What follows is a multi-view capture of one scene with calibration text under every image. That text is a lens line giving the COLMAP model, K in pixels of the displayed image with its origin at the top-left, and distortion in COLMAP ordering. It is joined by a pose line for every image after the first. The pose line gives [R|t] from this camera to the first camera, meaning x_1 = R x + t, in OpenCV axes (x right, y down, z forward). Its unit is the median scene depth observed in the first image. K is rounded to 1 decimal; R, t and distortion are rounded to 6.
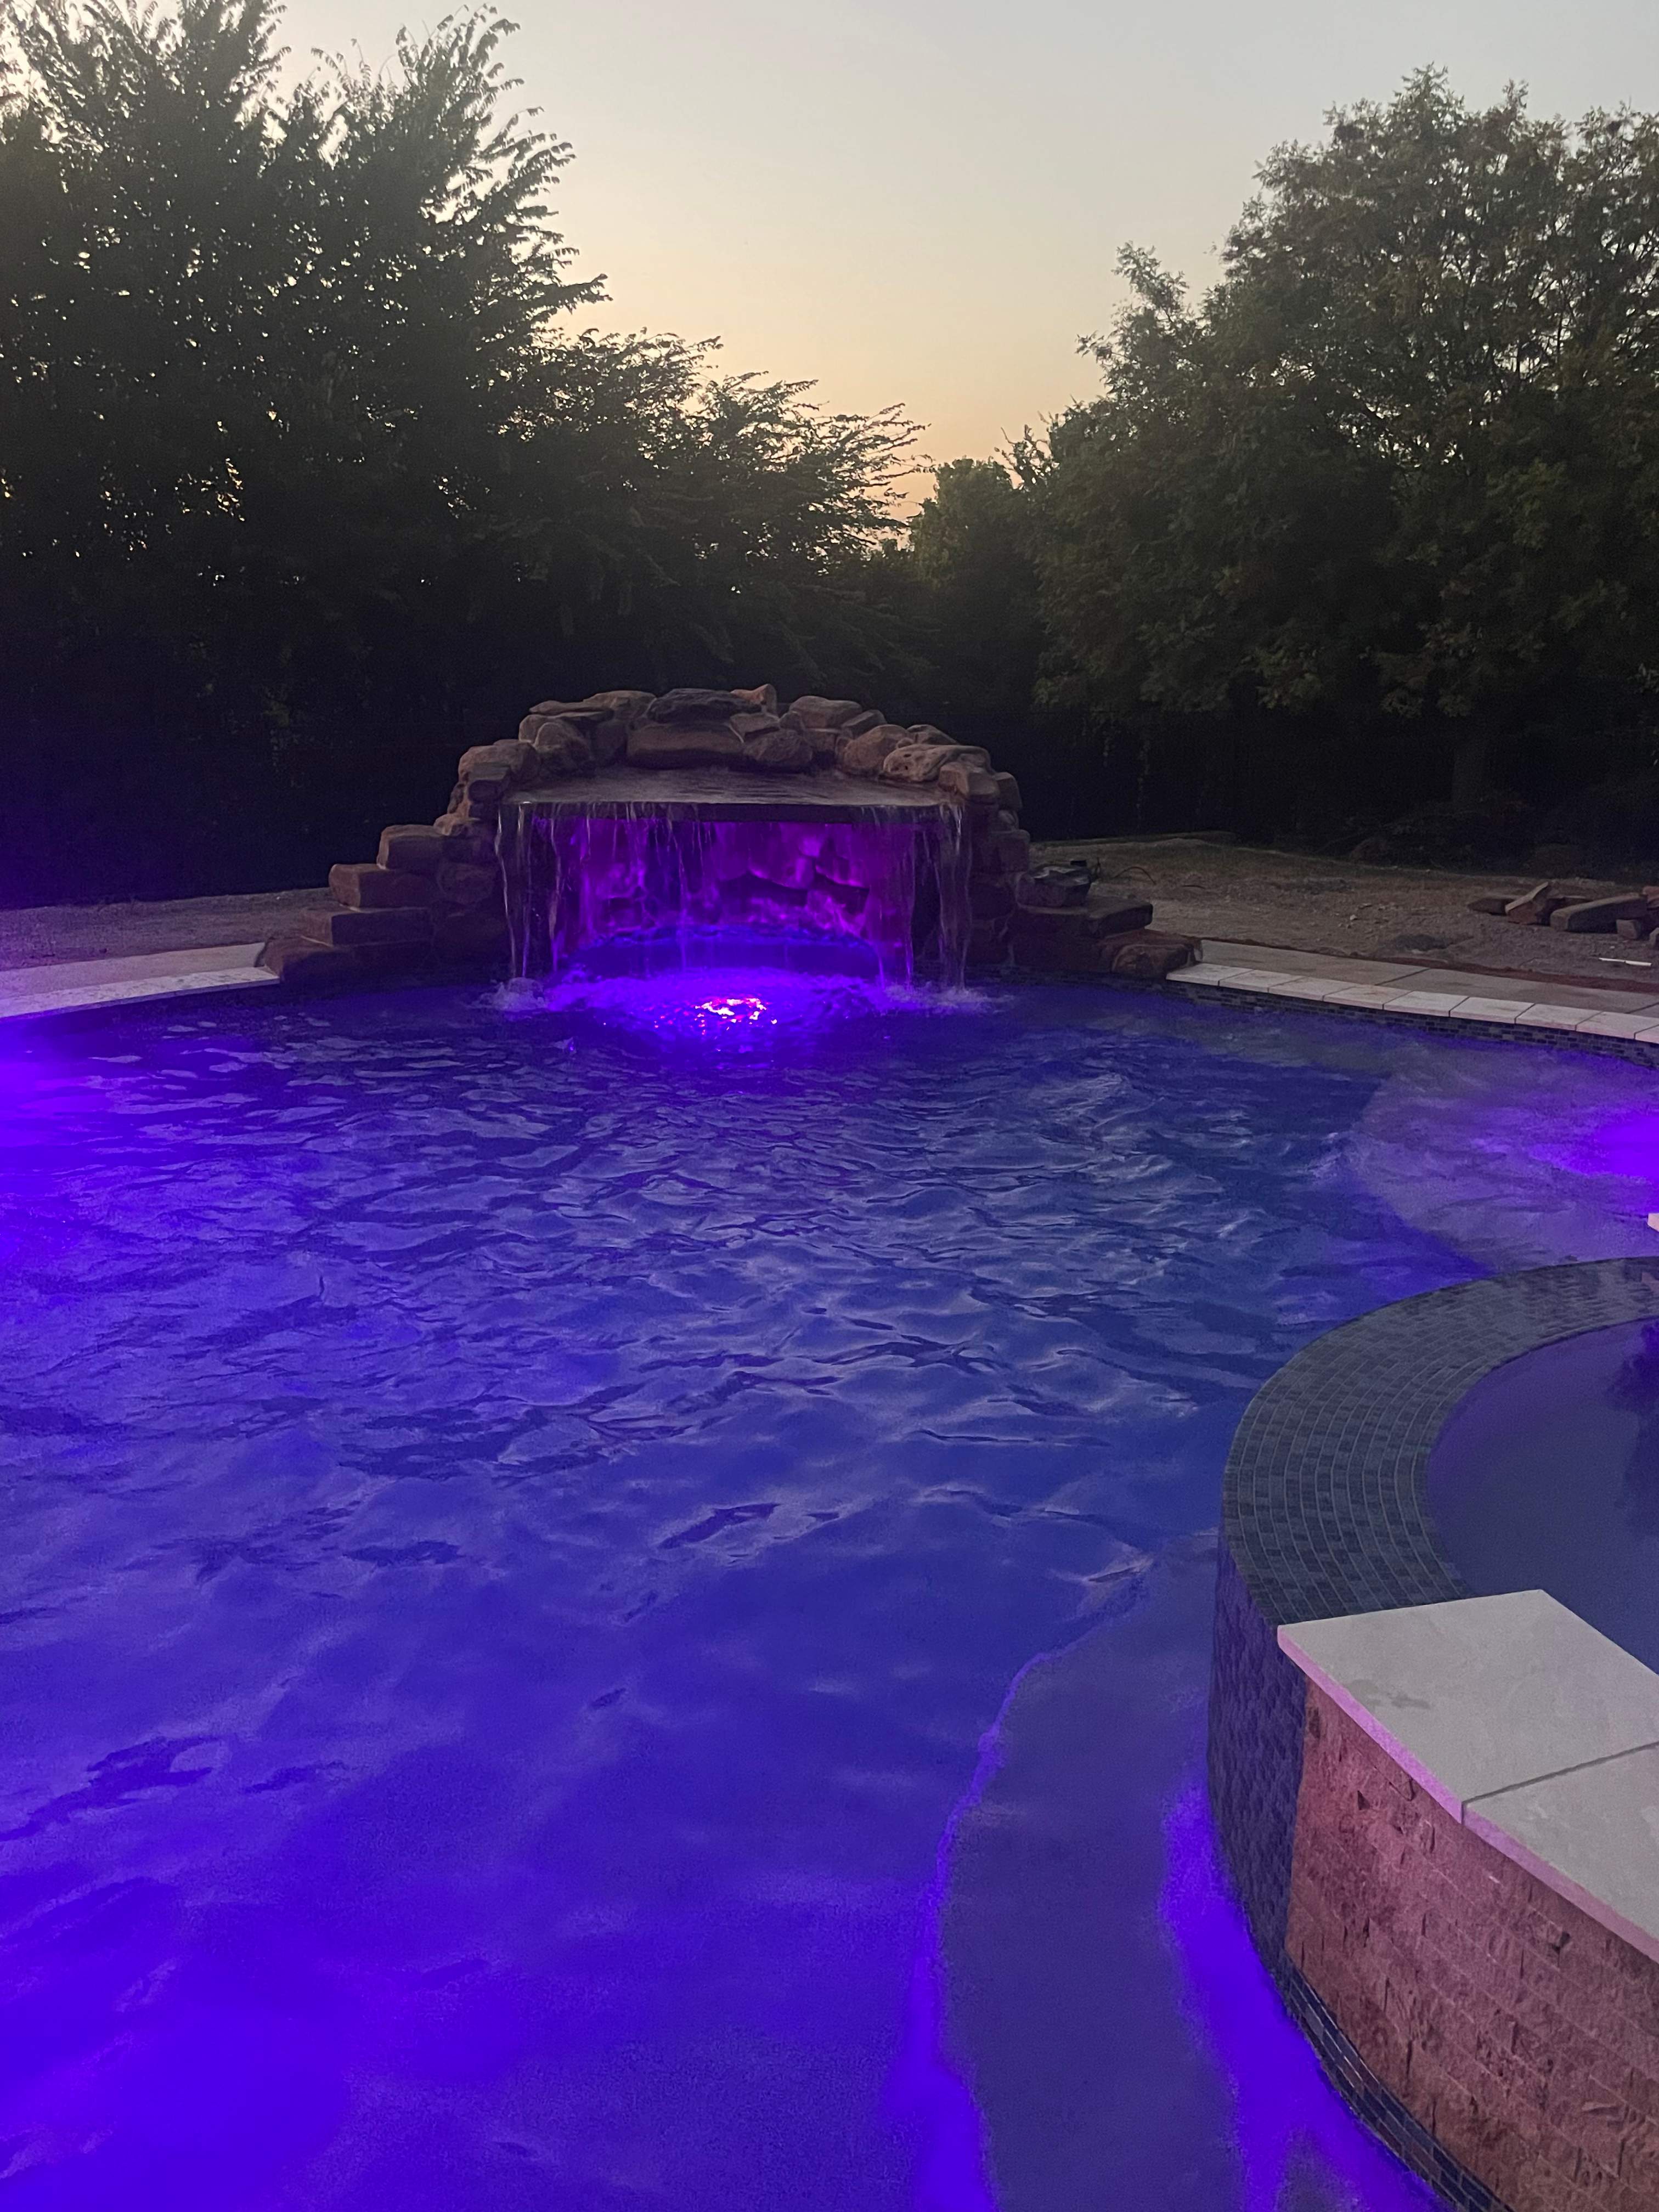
lens RADIAL K [[1826.6, 0, 814.2], [0, 1826.6, 1098.6], [0, 0, 1]] dist [0.062093, -0.062442]
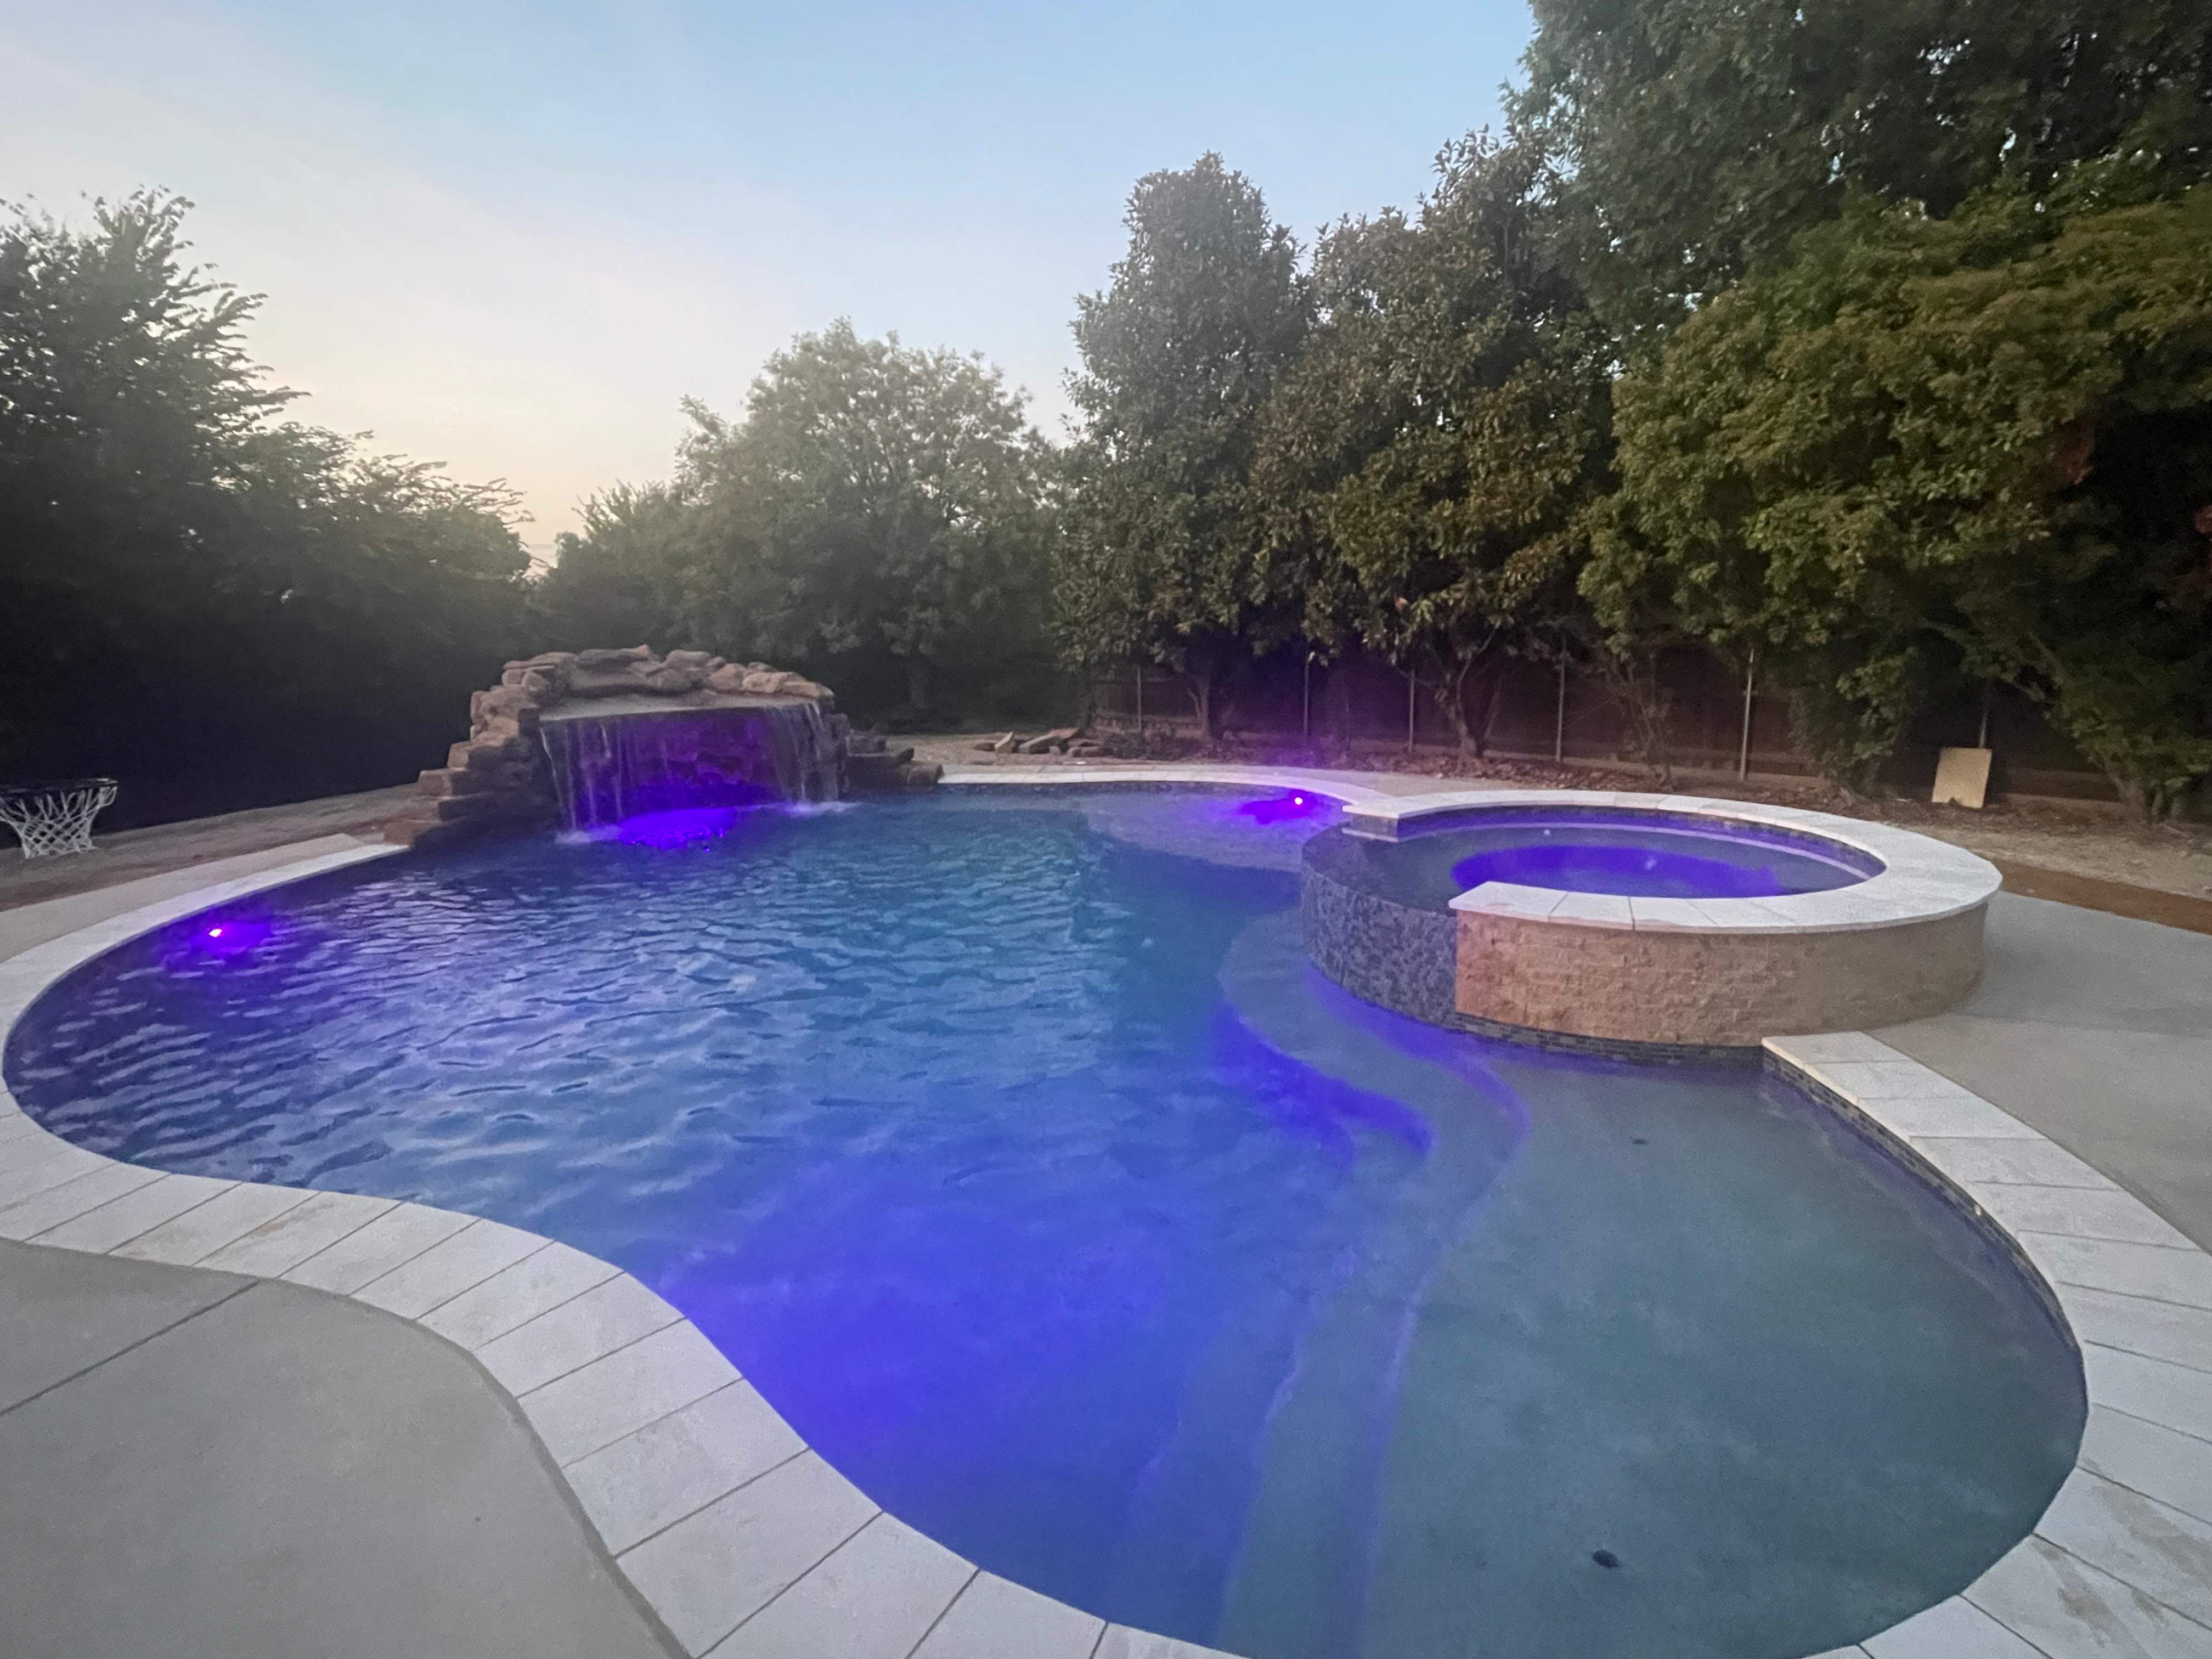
lens RADIAL K [[1094.1, 0, 1105.9], [0, 1094.1, 853.2], [0, 0, 1]] dist [-0.013729, 0.002596]
pose [[0.818836, -0.145841, 0.555192, -0.134230], [0.167136, 0.985855, 0.012467, 0.009907], [-0.549157, 0.082584, 0.831629, -0.022550]]
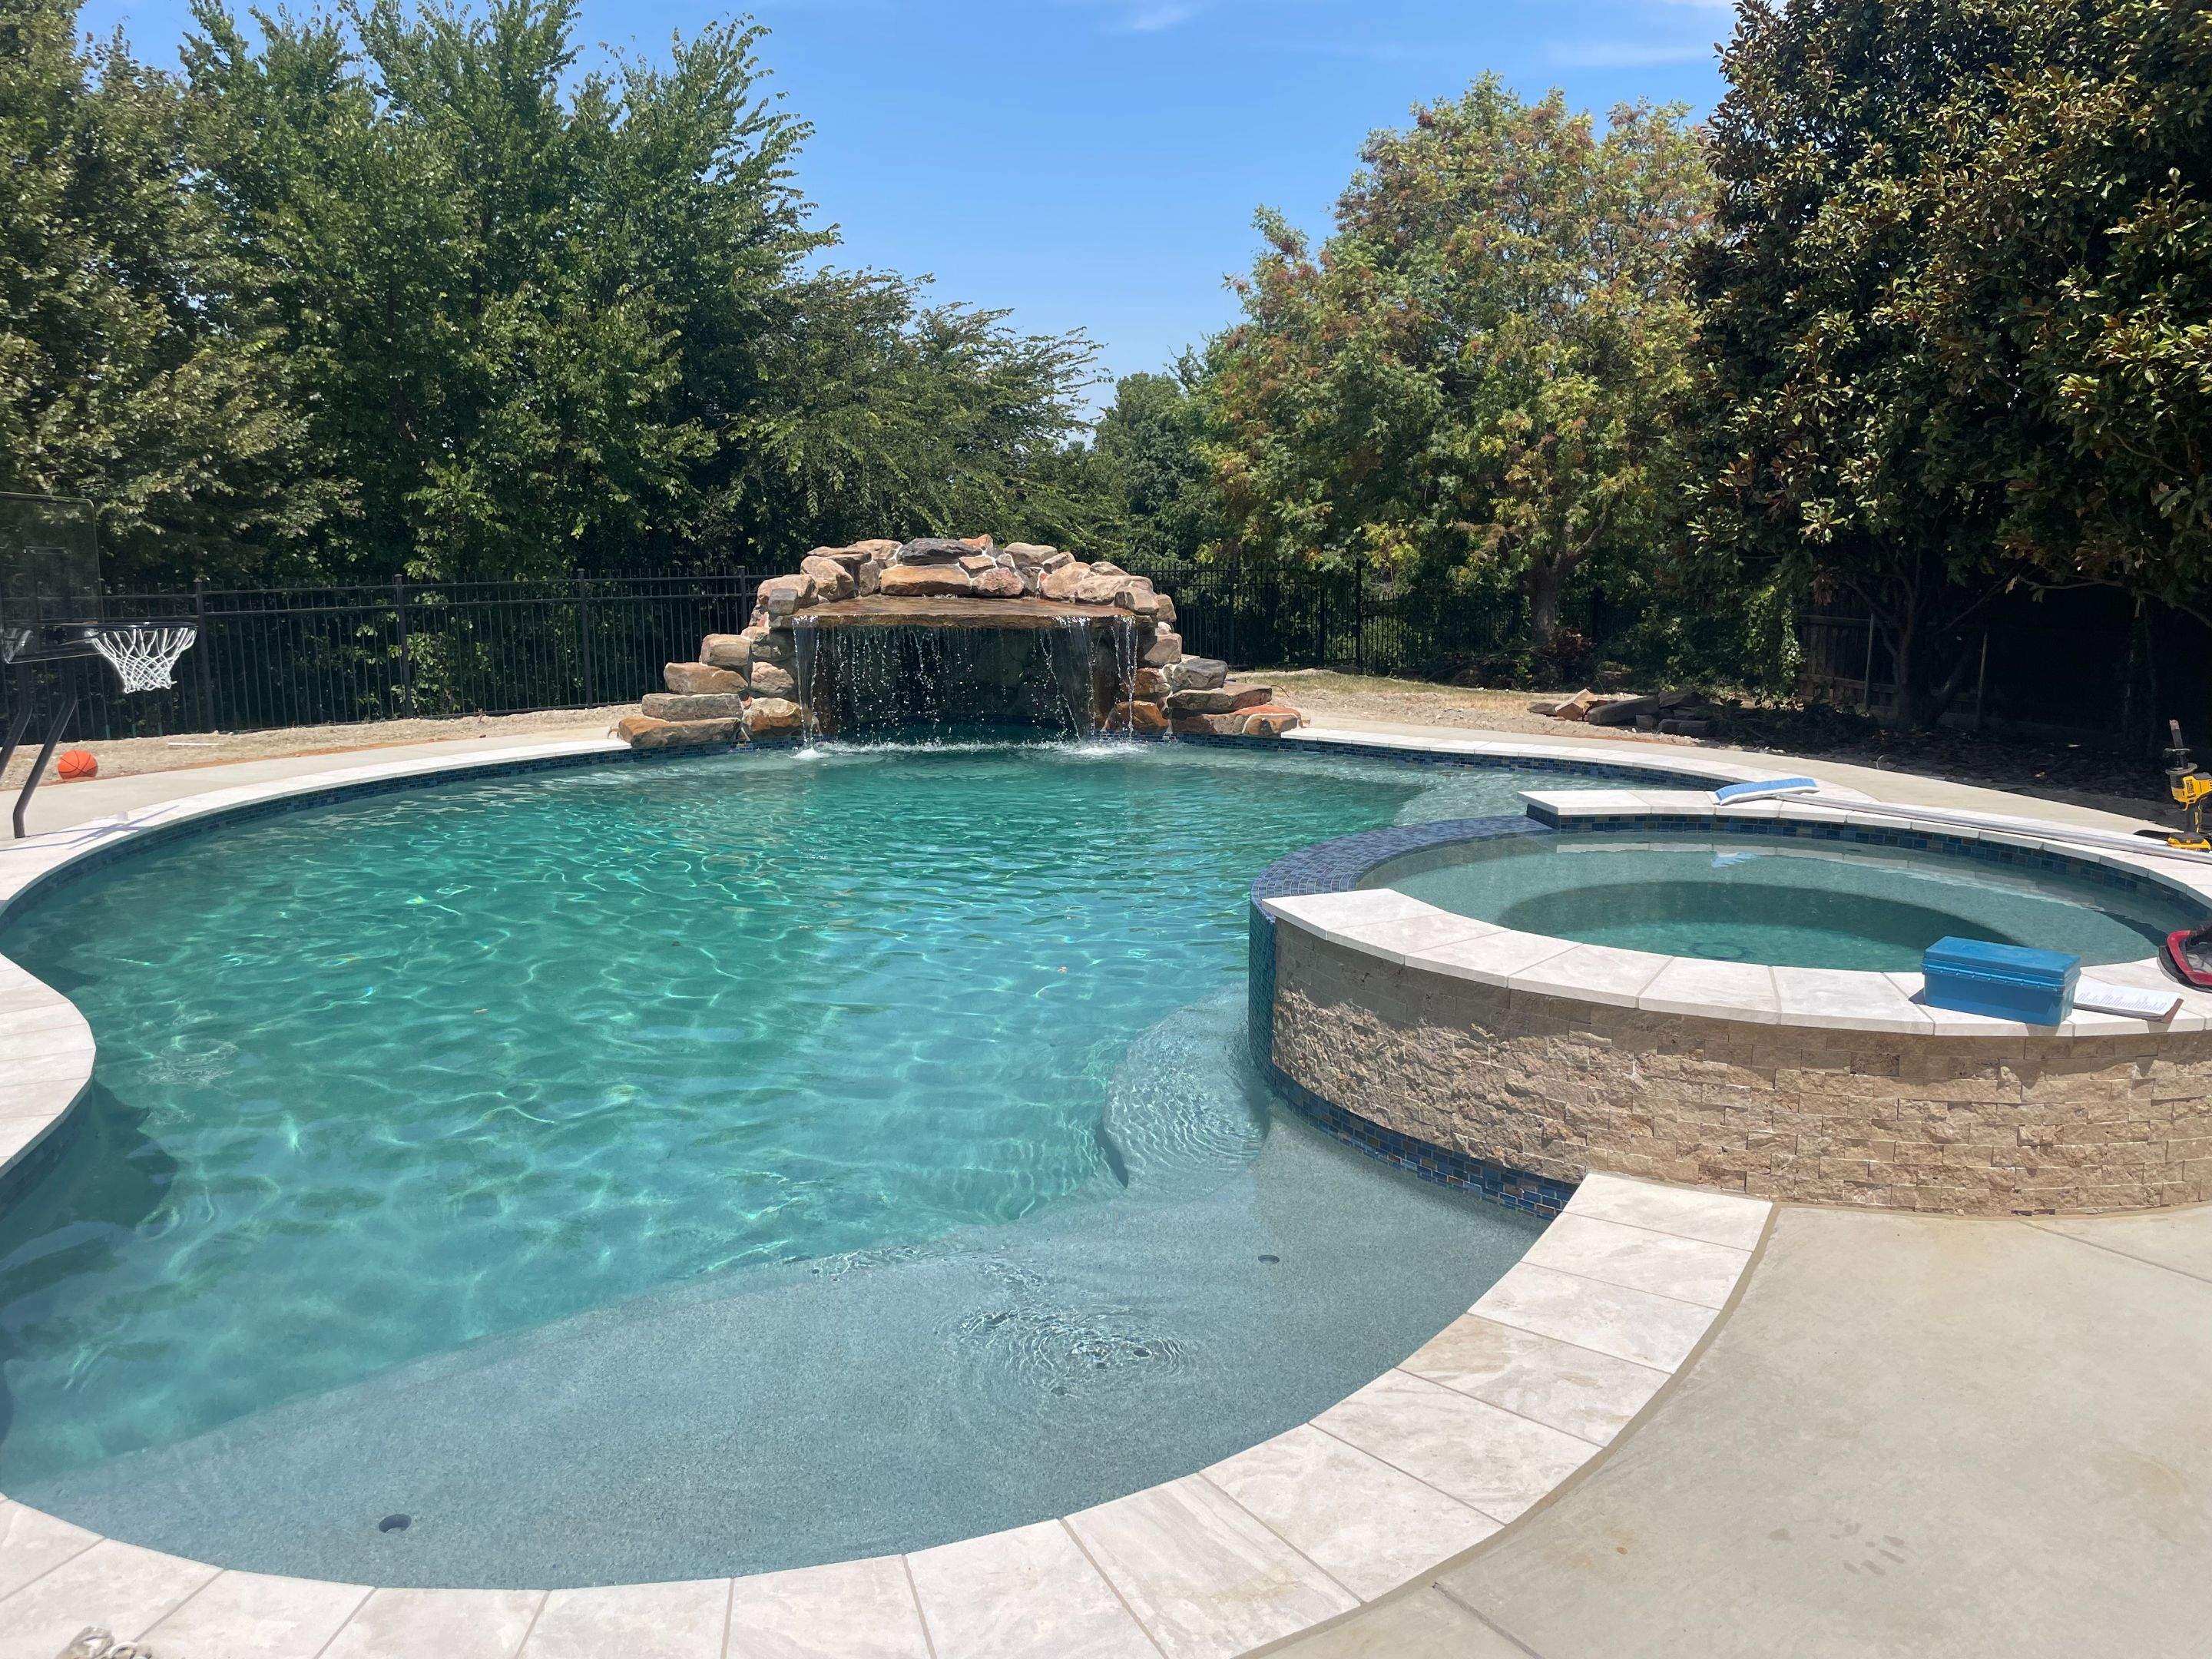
lens RADIAL K [[1655.9, 0, 1095.1], [0, 1655.9, 842.5], [0, 0, 1]] dist [0.036730, 0.004384]
pose [[0.998744, -0.014888, 0.047842, -0.003654], [0.017696, 0.998112, -0.058819, 0.036265], [-0.046876, 0.059592, 0.997122, -0.101201]]
